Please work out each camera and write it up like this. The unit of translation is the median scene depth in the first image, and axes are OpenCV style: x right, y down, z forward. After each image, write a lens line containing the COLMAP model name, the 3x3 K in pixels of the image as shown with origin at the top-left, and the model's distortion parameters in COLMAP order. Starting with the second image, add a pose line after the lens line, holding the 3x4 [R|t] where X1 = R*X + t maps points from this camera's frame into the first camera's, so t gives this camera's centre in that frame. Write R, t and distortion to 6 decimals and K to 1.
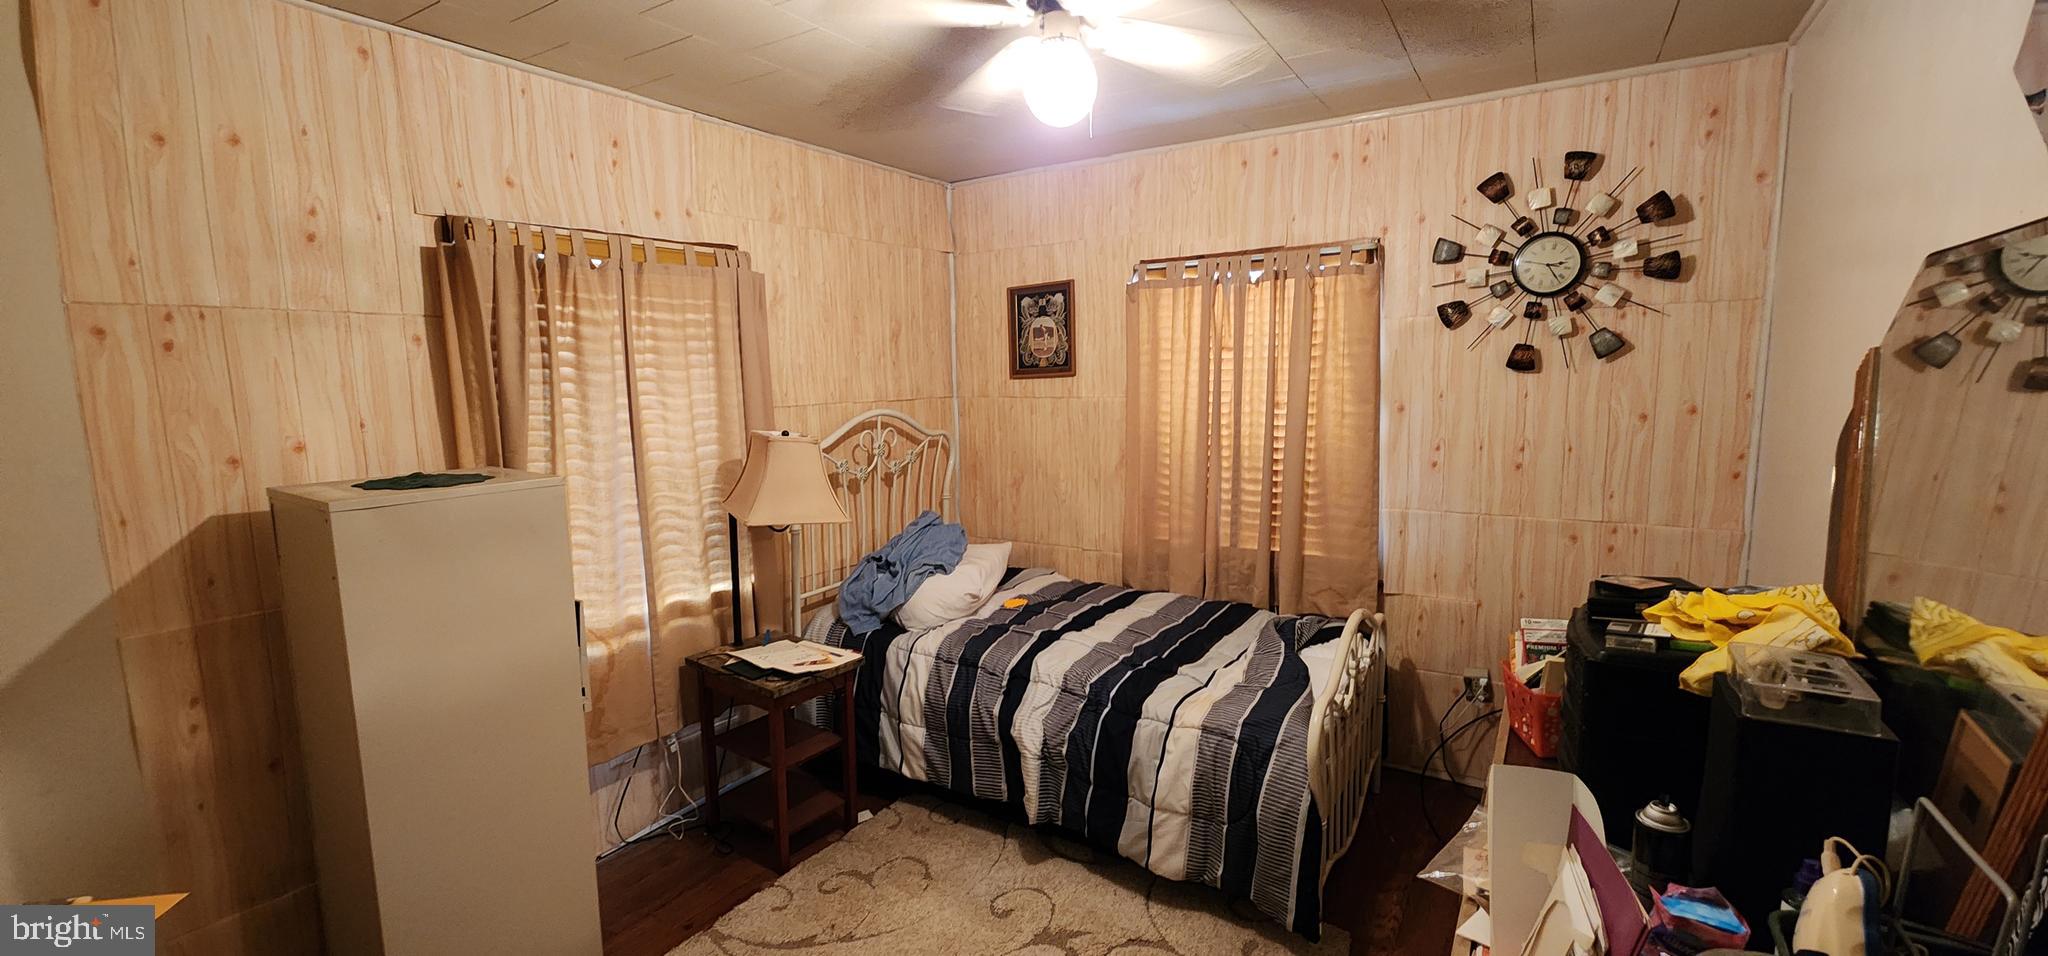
lens RADIAL K [[836.8, 0, 1013.5], [0, 836.8, 481.2], [0, 0, 1]] dist [0.006602, -0.006153]
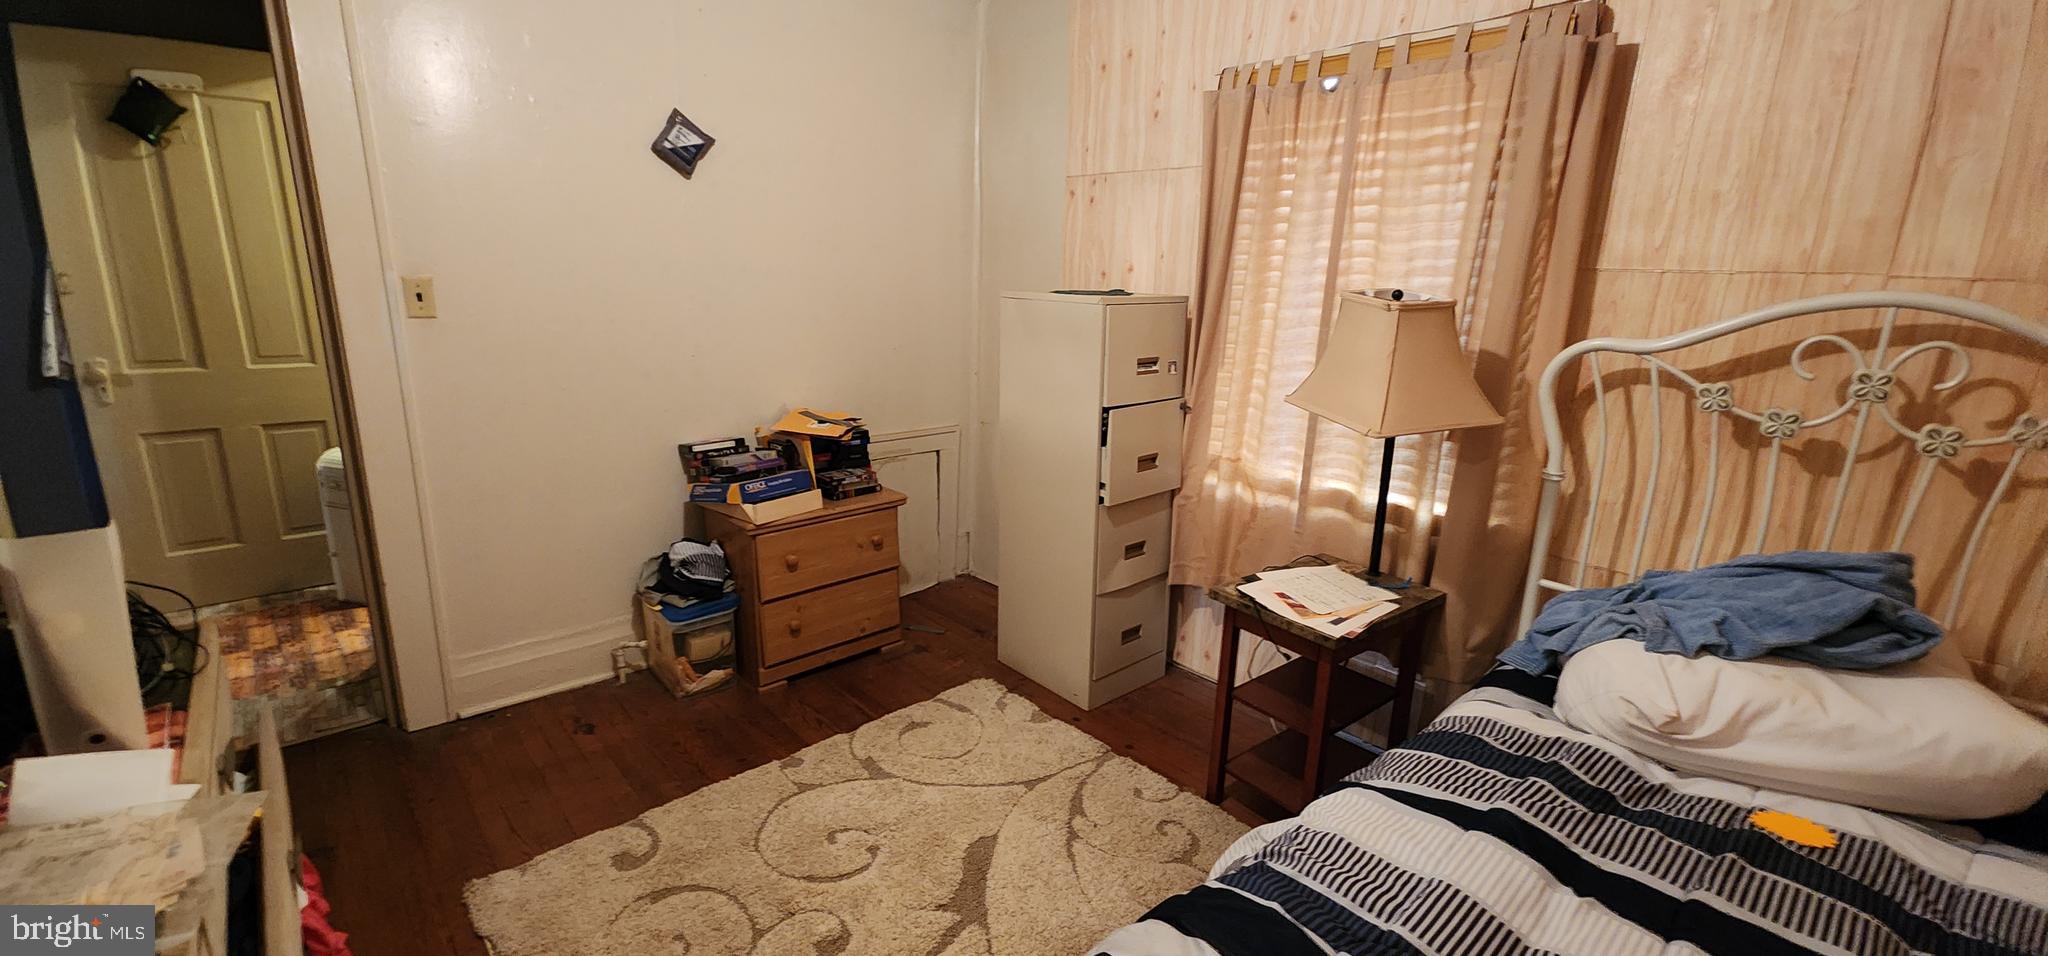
lens RADIAL K [[836.8, 0, 1027.2], [0, 836.8, 474.0], [0, 0, 1]] dist [0.006602, -0.006153]
pose [[-0.253119, 0.240226, -0.937135, 0.451567], [-0.153660, 0.946400, 0.284104, -0.061640], [0.955154, 0.215912, -0.202639, 0.832202]]
